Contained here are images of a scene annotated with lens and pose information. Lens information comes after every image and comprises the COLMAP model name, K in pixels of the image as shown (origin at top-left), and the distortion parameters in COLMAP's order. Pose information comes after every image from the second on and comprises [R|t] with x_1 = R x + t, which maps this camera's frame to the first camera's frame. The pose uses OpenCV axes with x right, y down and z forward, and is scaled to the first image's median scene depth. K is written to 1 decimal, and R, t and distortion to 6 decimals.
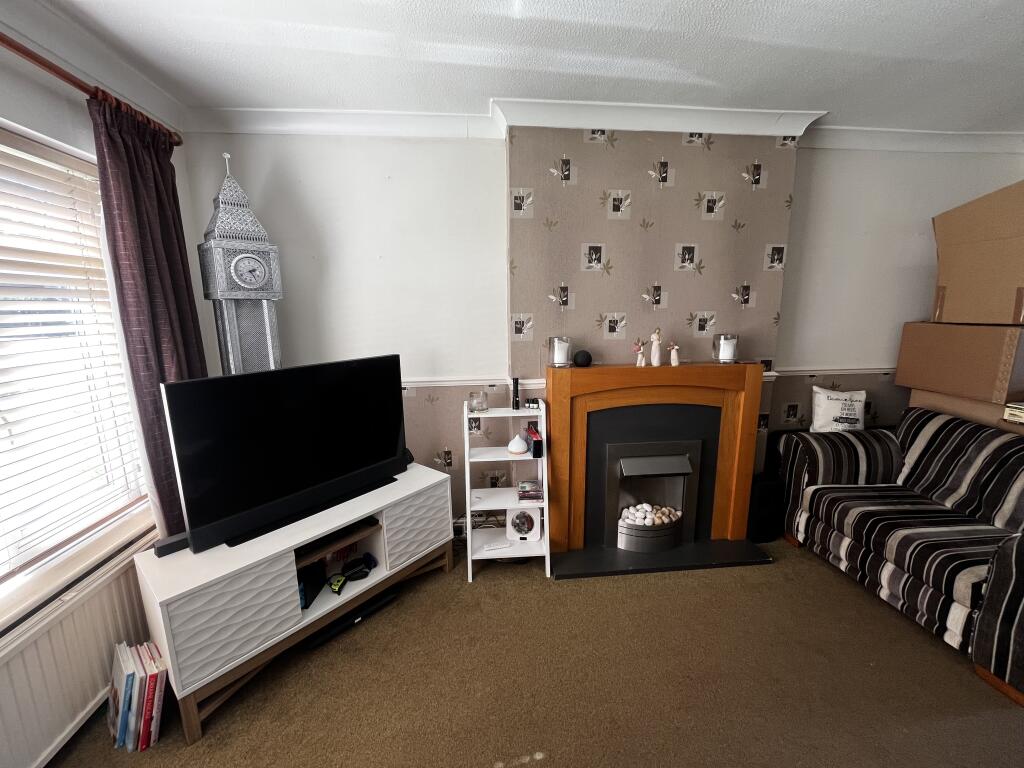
lens RADIAL K [[415.8, 0, 510.0], [0, 415.8, 383.5], [0, 0, 1]] dist [-0.003488, -0.000317]
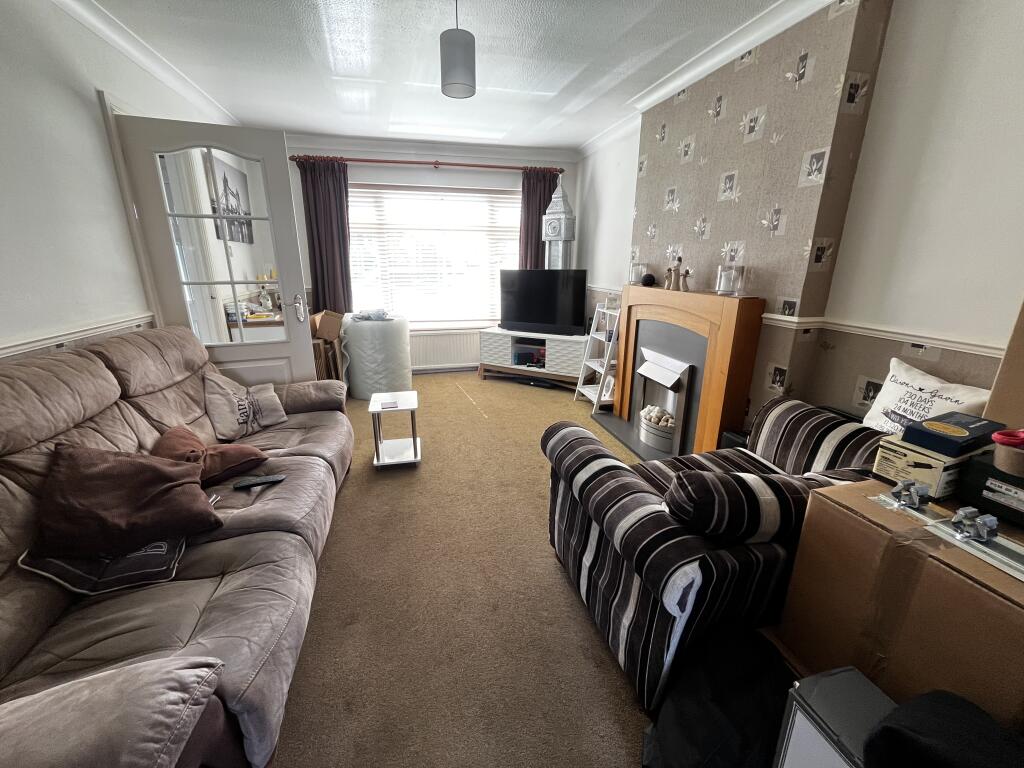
lens RADIAL K [[415.8, 0, 509.8], [0, 415.8, 379.9], [0, 0, 1]] dist [-0.003488, -0.000317]
pose [[0.147193, 0.291254, -0.945254, 1.531514], [-0.181270, 0.947421, 0.263695, -0.027975], [0.972356, 0.132533, 0.192249, 0.372326]]
